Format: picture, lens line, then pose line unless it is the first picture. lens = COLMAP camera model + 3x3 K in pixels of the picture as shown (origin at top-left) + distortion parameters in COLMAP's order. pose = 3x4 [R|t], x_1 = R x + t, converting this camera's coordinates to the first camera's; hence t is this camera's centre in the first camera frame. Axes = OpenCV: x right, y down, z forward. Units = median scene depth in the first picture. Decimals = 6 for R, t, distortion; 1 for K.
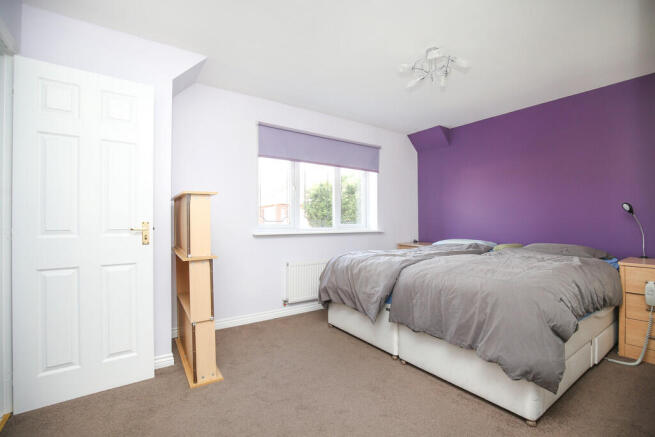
lens RADIAL K [[299.7, 0, 330.5], [0, 299.7, 219.7], [0, 0, 1]] dist [-0.030636, 0.000029]
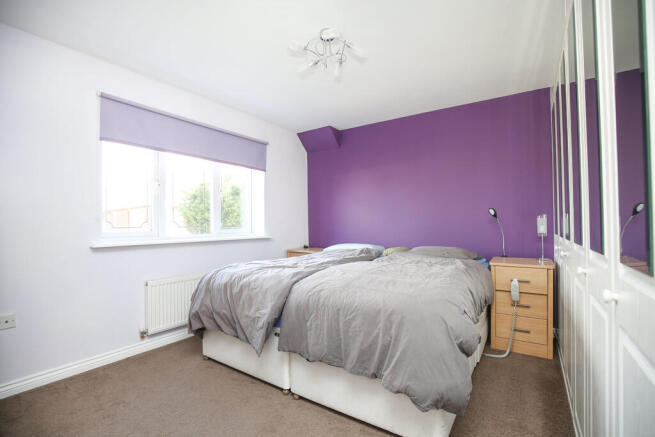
lens RADIAL K [[299.7, 0, 330.5], [0, 299.7, 219.7], [0, 0, 1]] dist [-0.030636, 0.000029]
pose [[0.933404, -0.002449, 0.358820, 0.033208], [0.006253, 0.999936, -0.009441, -0.006639], [-0.358774, 0.011056, 0.933359, 0.159653]]
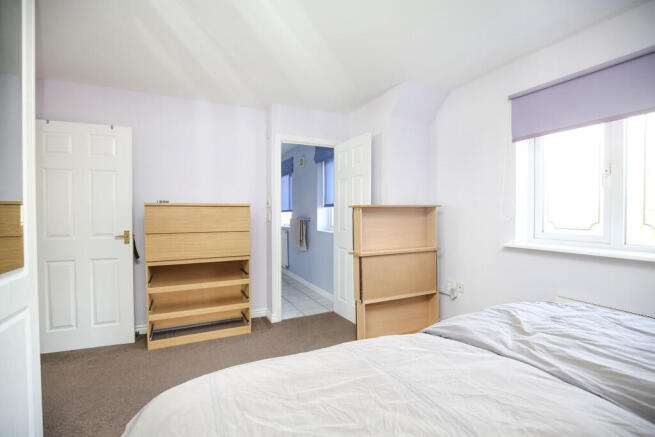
lens RADIAL K [[299.7, 0, 330.5], [0, 299.7, 219.7], [0, 0, 1]] dist [-0.030636, 0.000029]
pose [[-0.152058, 0.024298, -0.988073, 0.682433], [0.004206, 0.999705, 0.023936, -0.045461], [0.988363, -0.000516, -0.152115, 0.811171]]
